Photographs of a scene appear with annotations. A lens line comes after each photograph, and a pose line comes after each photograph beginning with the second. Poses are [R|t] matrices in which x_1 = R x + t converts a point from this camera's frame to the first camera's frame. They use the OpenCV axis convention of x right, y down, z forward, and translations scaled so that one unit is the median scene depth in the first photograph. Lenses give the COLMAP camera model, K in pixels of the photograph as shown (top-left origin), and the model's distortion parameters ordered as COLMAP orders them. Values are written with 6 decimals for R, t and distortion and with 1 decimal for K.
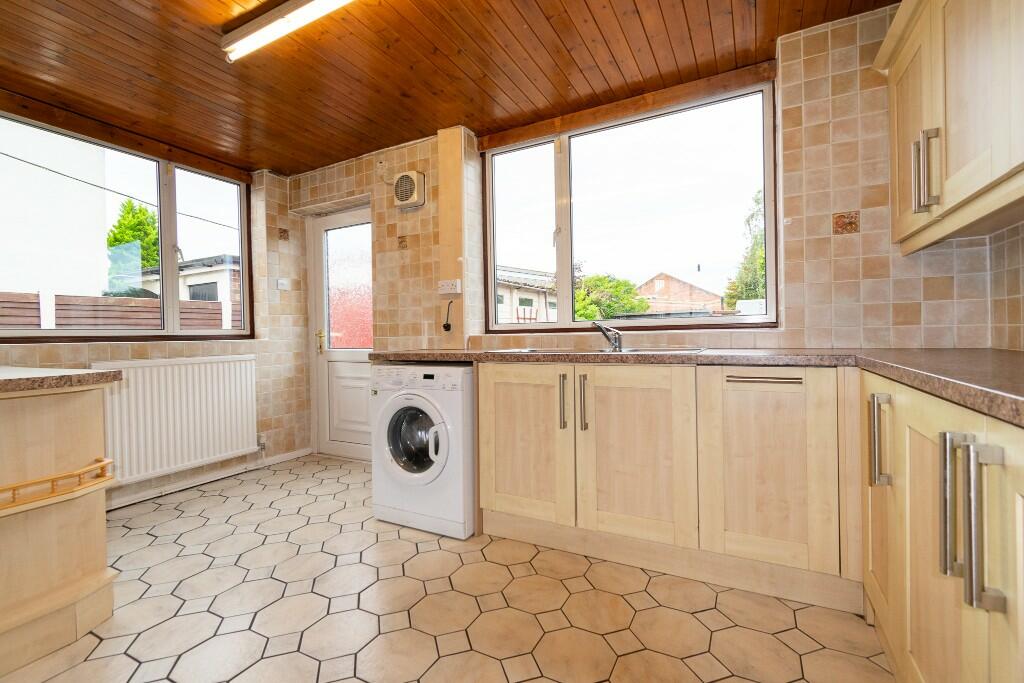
lens RADIAL K [[450.7, 0, 511.2], [0, 450.7, 333.6], [0, 0, 1]] dist [-0.000630, -0.000097]
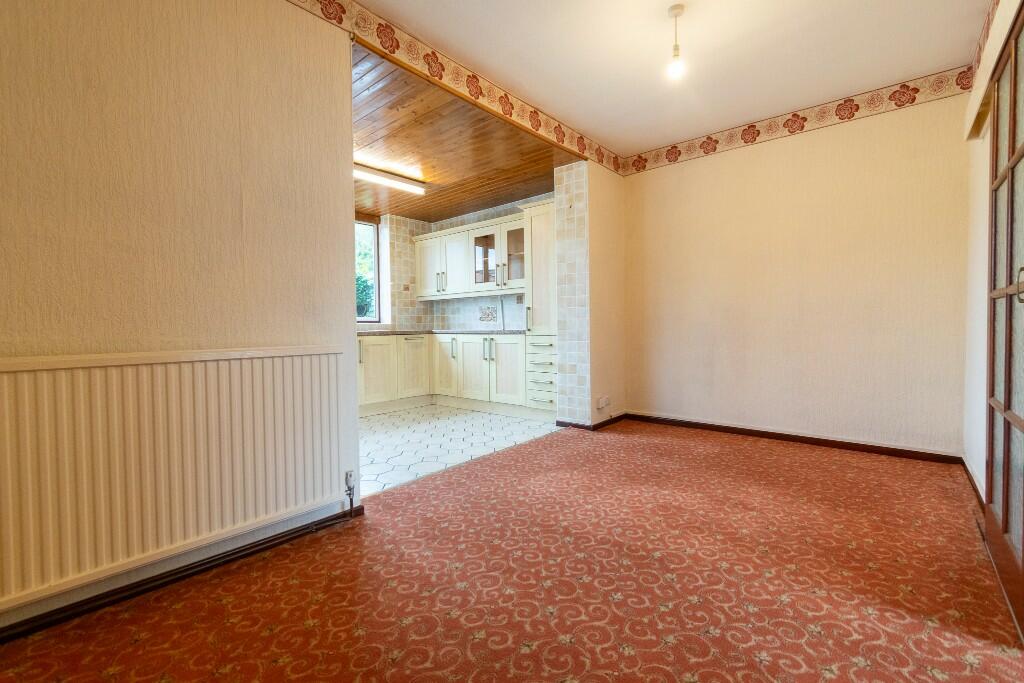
lens RADIAL K [[450.7, 0, 511.2], [0, 450.7, 333.6], [0, 0, 1]] dist [-0.000630, -0.000097]
pose [[0.222752, -0.003157, 0.974870, -2.034890], [0.002736, 0.999993, 0.002614, 0.048291], [-0.974871, 0.002085, 0.222759, -0.329093]]
